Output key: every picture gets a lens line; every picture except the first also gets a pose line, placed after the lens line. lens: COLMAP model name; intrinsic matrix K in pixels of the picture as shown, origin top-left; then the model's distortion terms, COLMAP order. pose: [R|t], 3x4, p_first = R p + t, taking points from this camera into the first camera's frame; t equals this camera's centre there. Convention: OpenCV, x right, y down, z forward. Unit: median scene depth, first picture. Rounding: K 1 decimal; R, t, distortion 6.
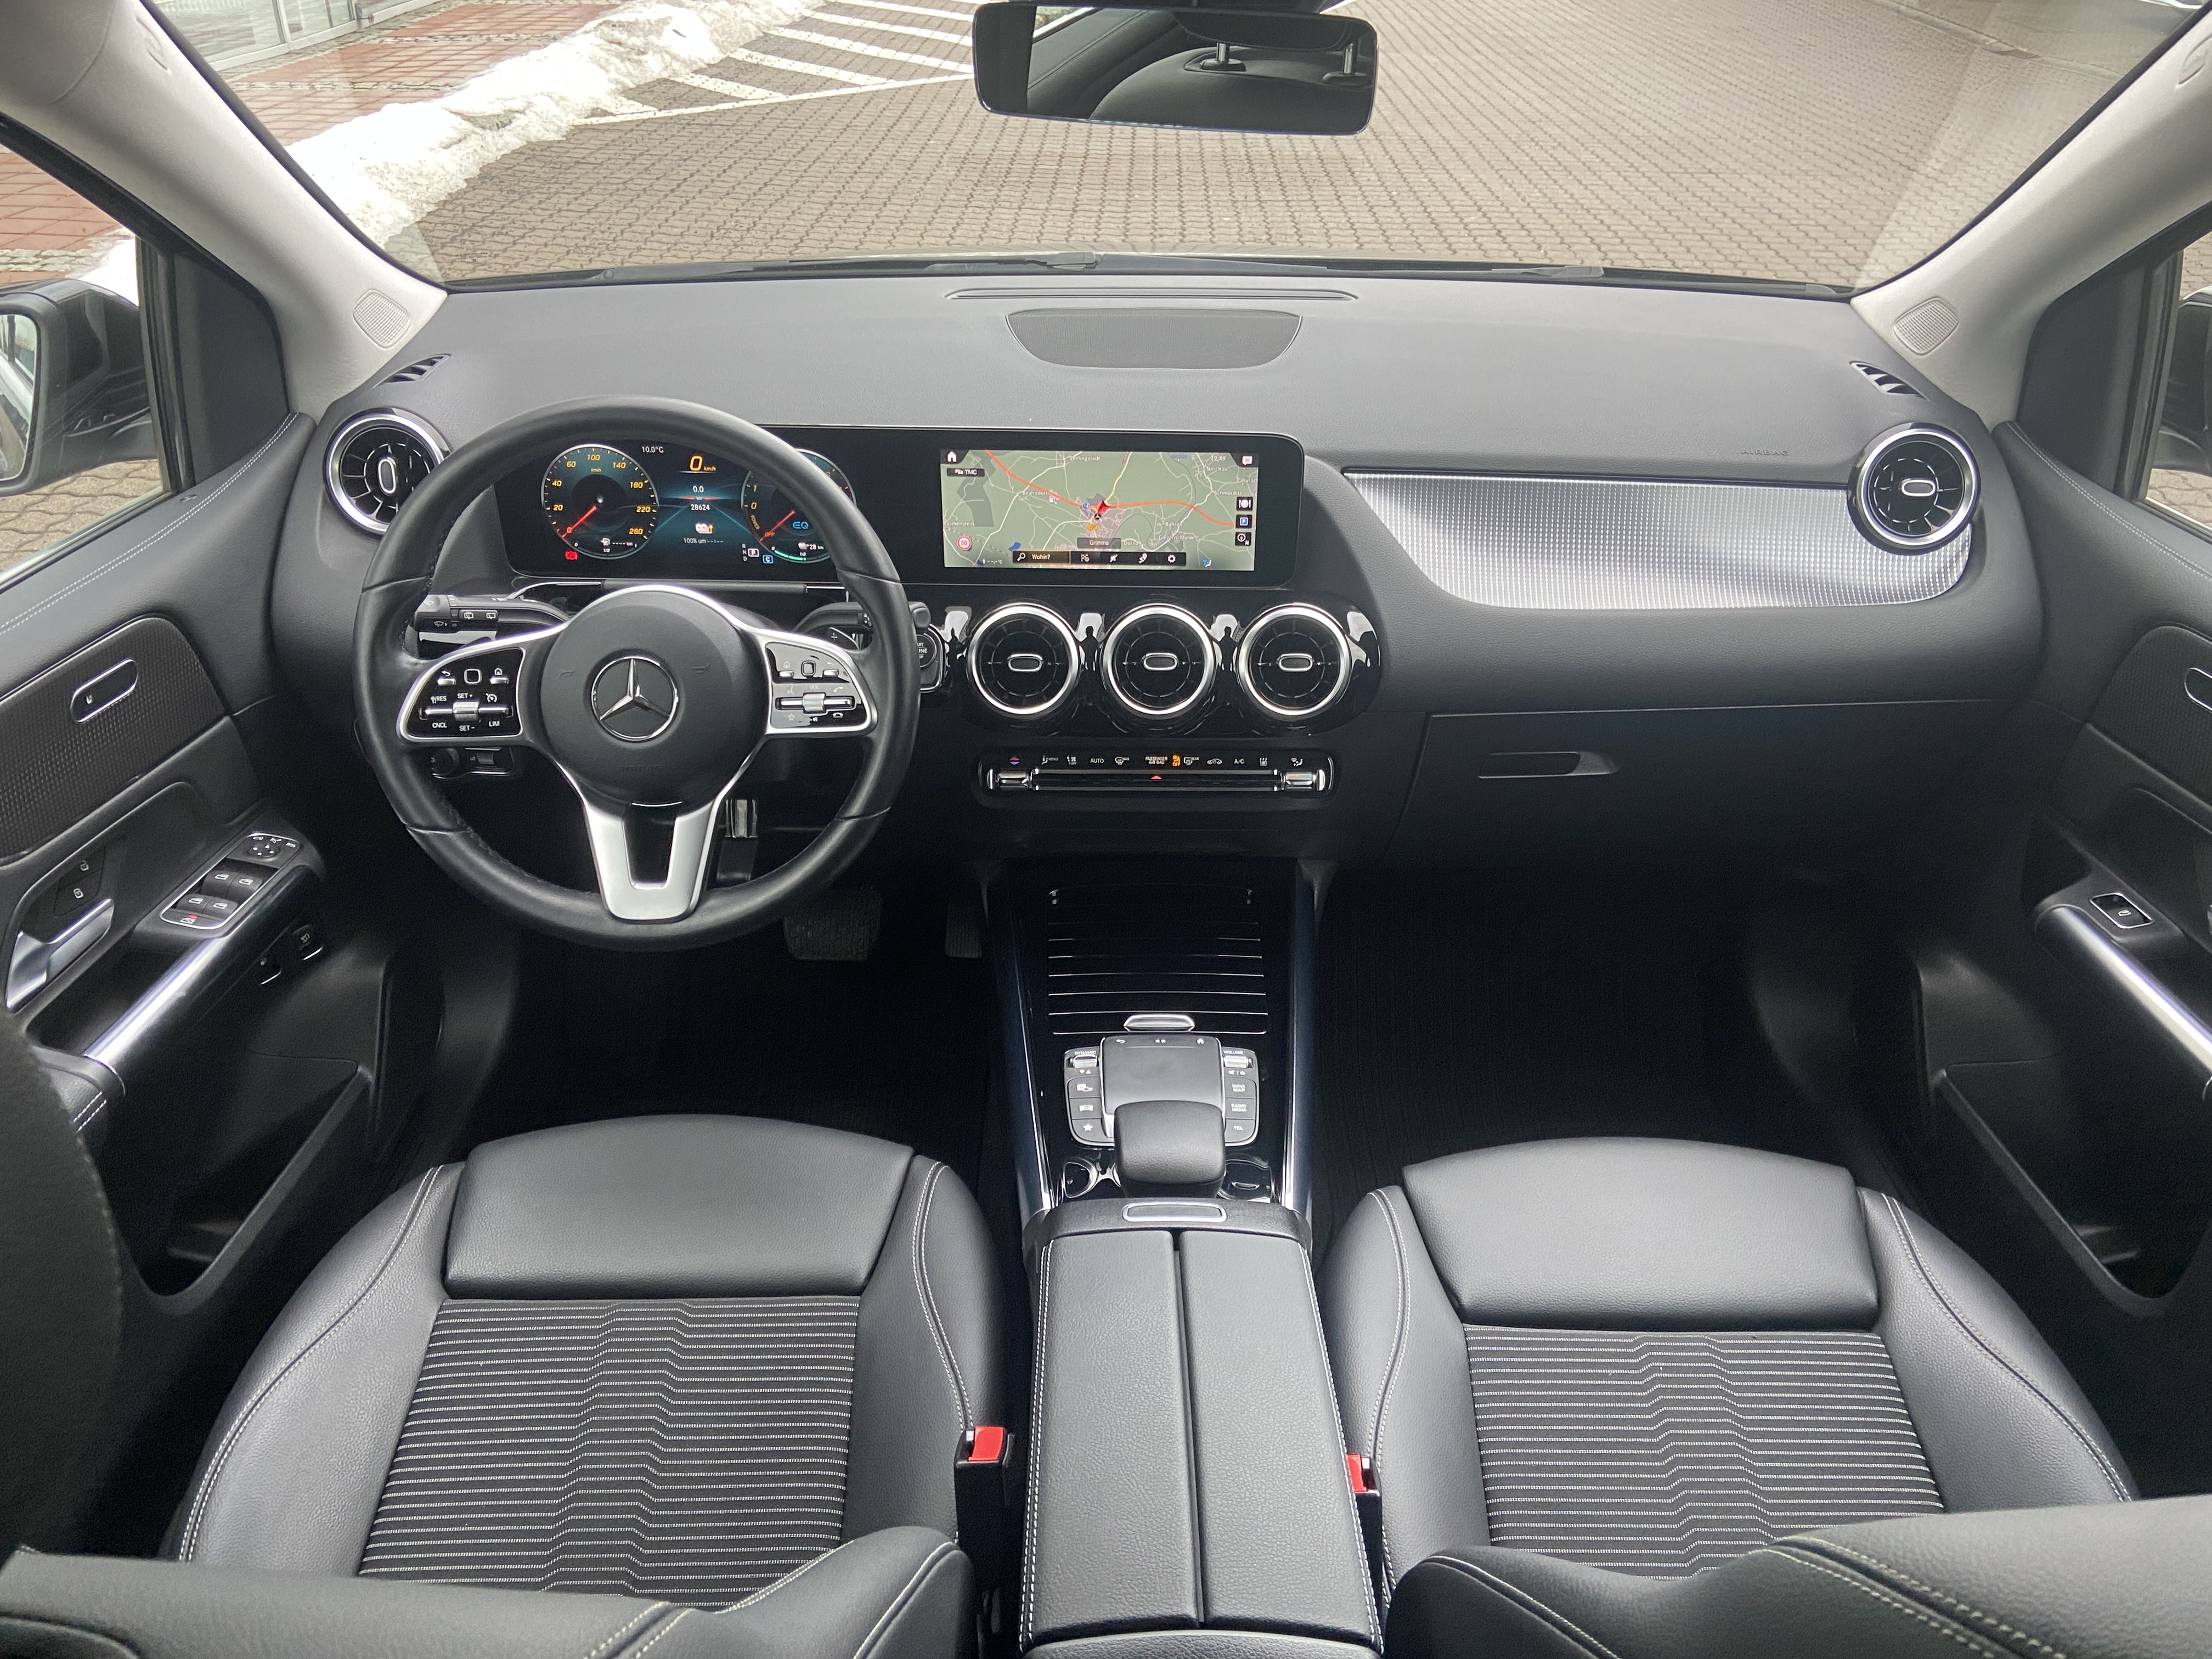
lens RADIAL K [[1571.0, 0, 1110.9], [0, 1571.0, 792.1], [0, 0, 1]] dist [0.108886, -0.139987]
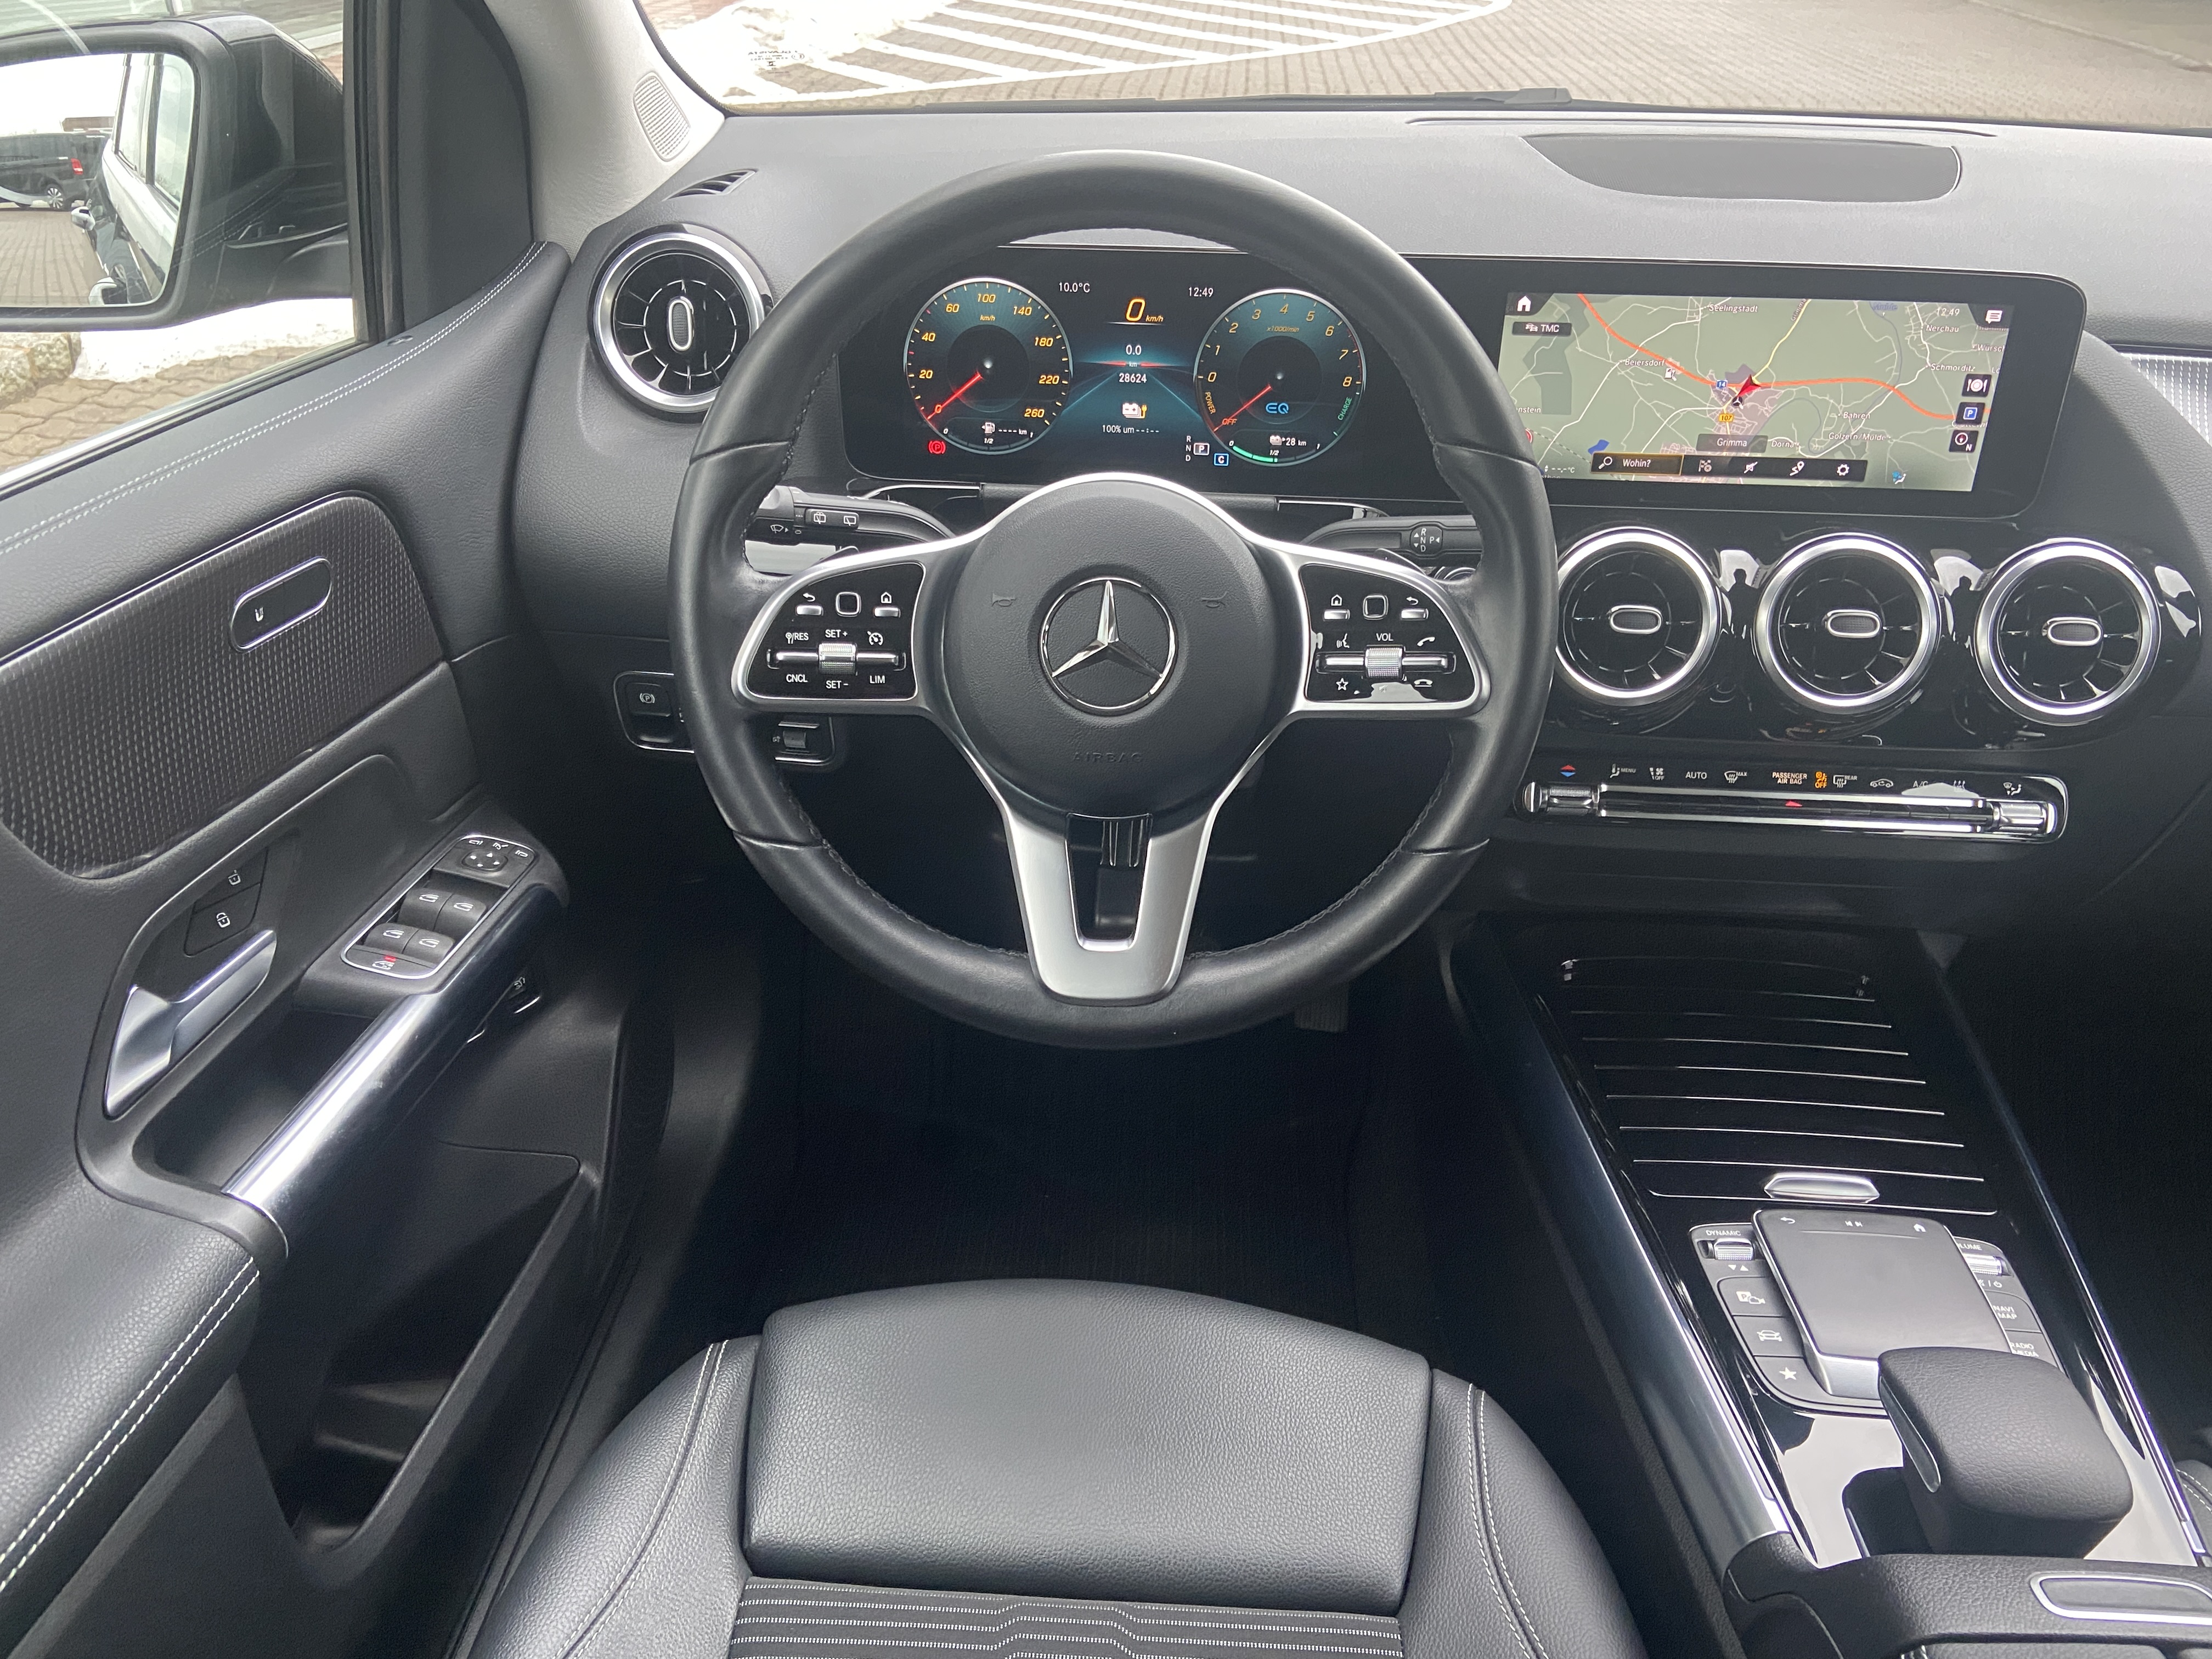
lens RADIAL K [[1571.0, 0, 1110.9], [0, 1571.0, 792.1], [0, 0, 1]] dist [0.108886, -0.139987]
pose [[0.998243, 0.038402, -0.045124, -0.233399], [-0.039008, 0.999159, -0.012622, 0.005357], [0.044602, 0.014360, 0.998902, 0.332958]]
